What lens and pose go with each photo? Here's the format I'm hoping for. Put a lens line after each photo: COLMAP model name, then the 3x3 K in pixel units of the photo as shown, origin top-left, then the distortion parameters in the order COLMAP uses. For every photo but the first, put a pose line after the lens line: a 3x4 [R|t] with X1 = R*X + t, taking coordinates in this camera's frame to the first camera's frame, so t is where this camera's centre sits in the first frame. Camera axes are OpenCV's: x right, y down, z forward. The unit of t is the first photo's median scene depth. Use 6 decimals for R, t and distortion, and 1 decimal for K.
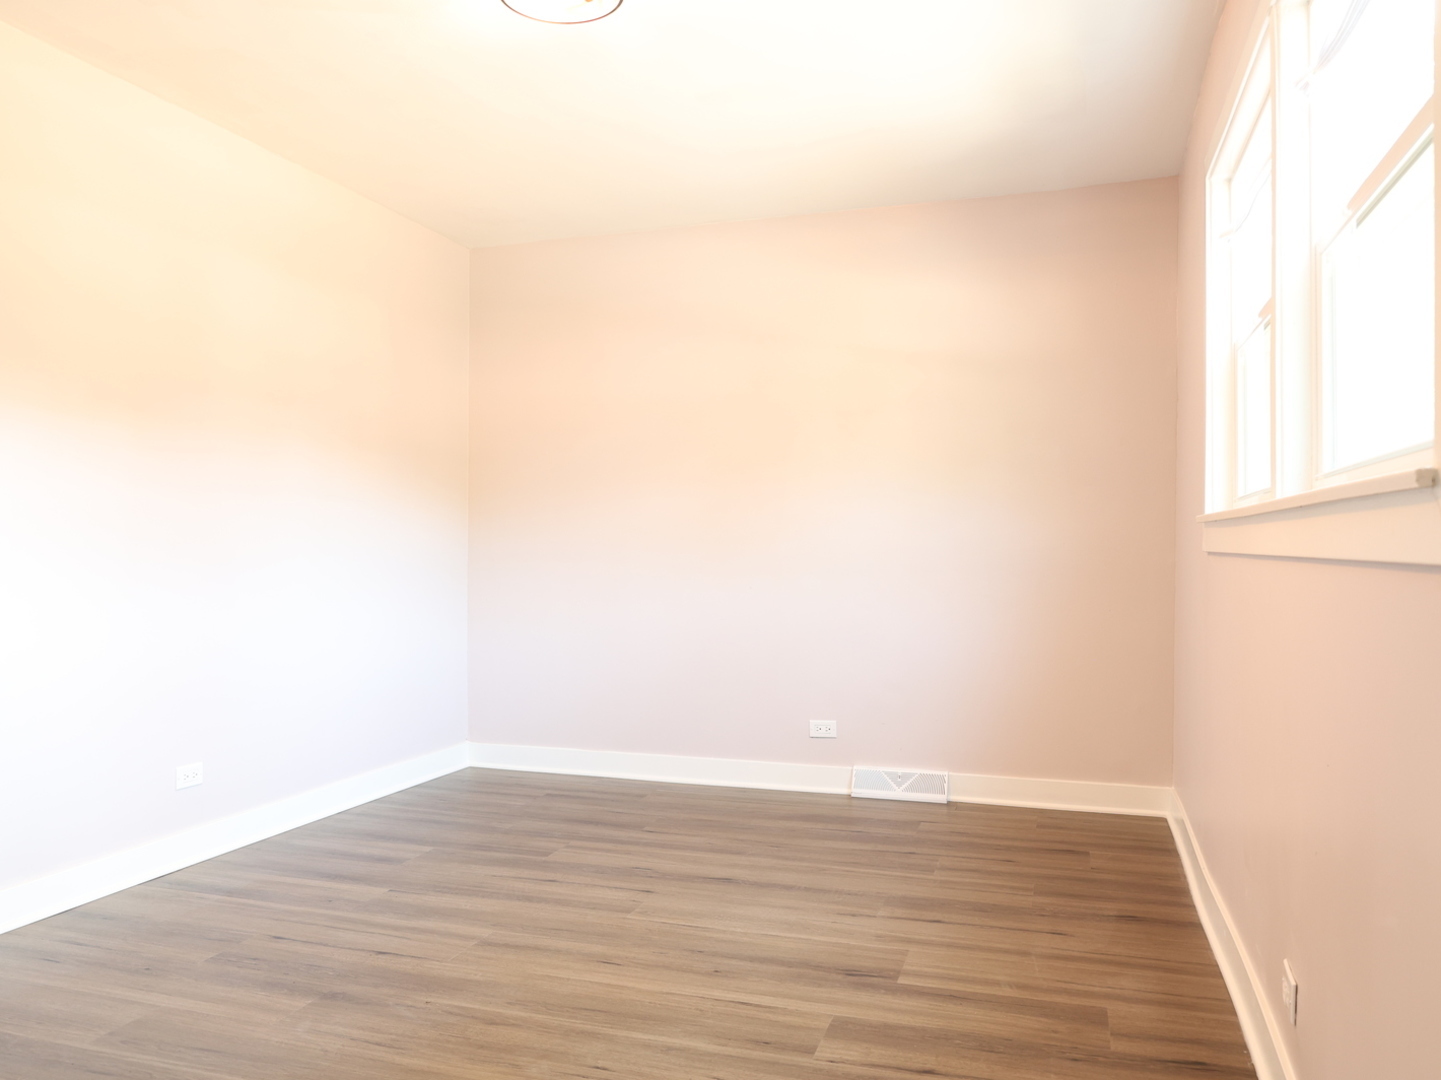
lens RADIAL K [[1124.5, 0, 688.3], [0, 1124.5, 559.9], [0, 0, 1]] dist [-0.012775, 0.007790]
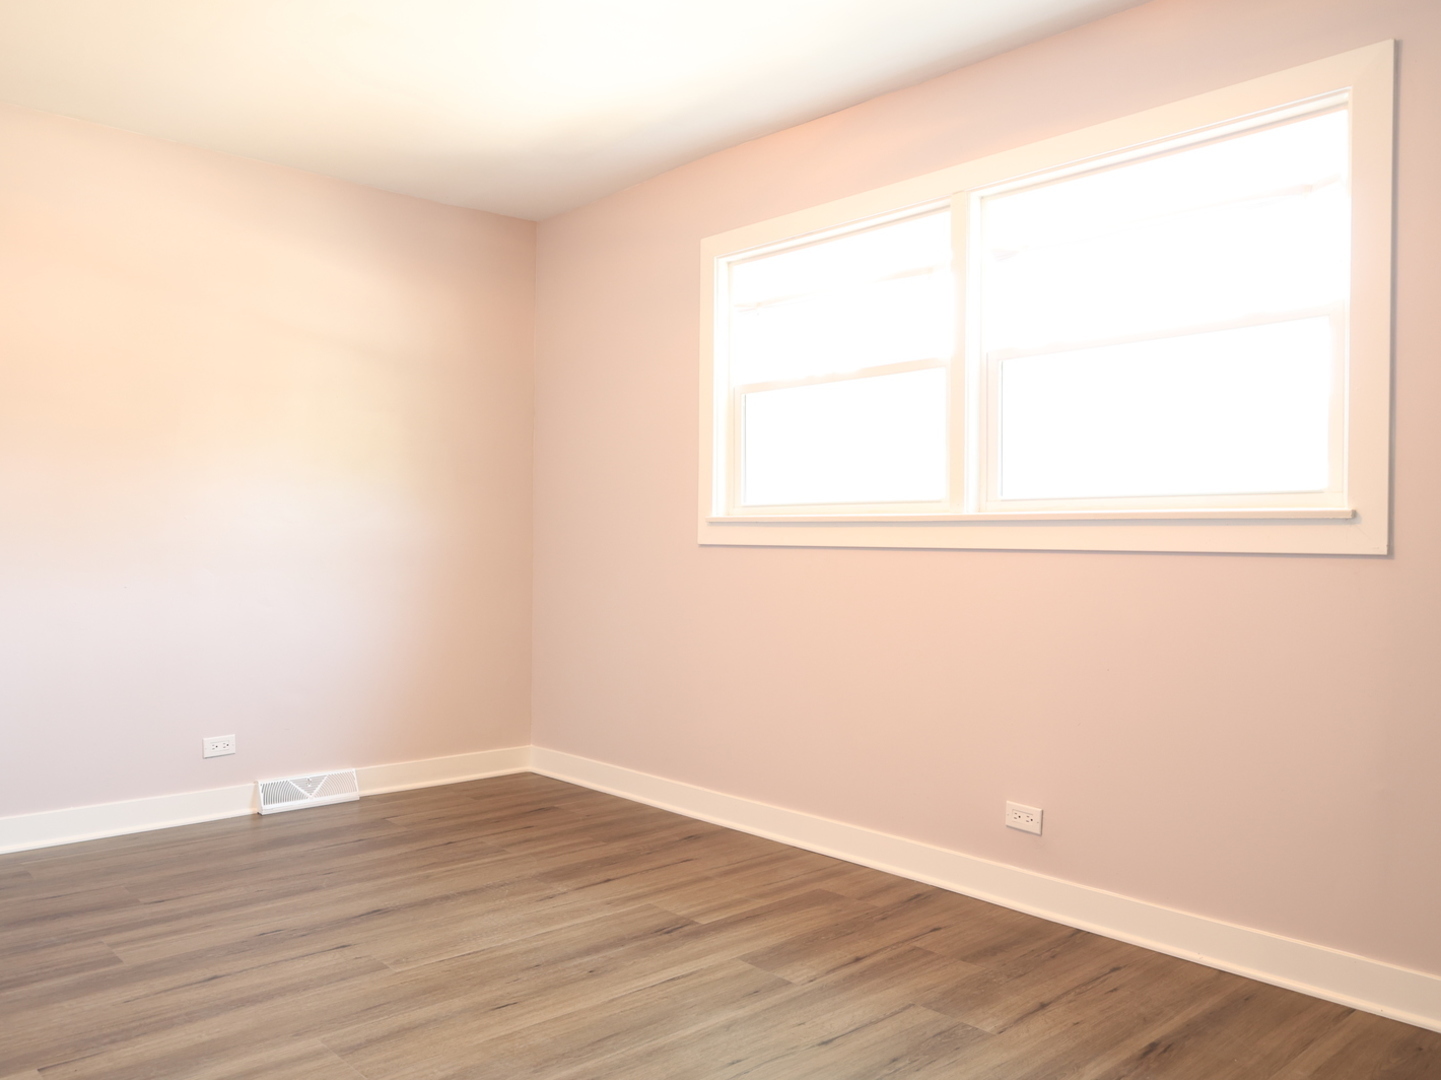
lens RADIAL K [[1124.5, 0, 681.1], [0, 1124.5, 537.0], [0, 0, 1]] dist [-0.012775, 0.007790]
pose [[0.488753, 0.006123, 0.872401, -0.686786], [0.002164, 0.999964, -0.008231, -0.005271], [-0.872420, 0.005911, 0.488722, 0.386204]]
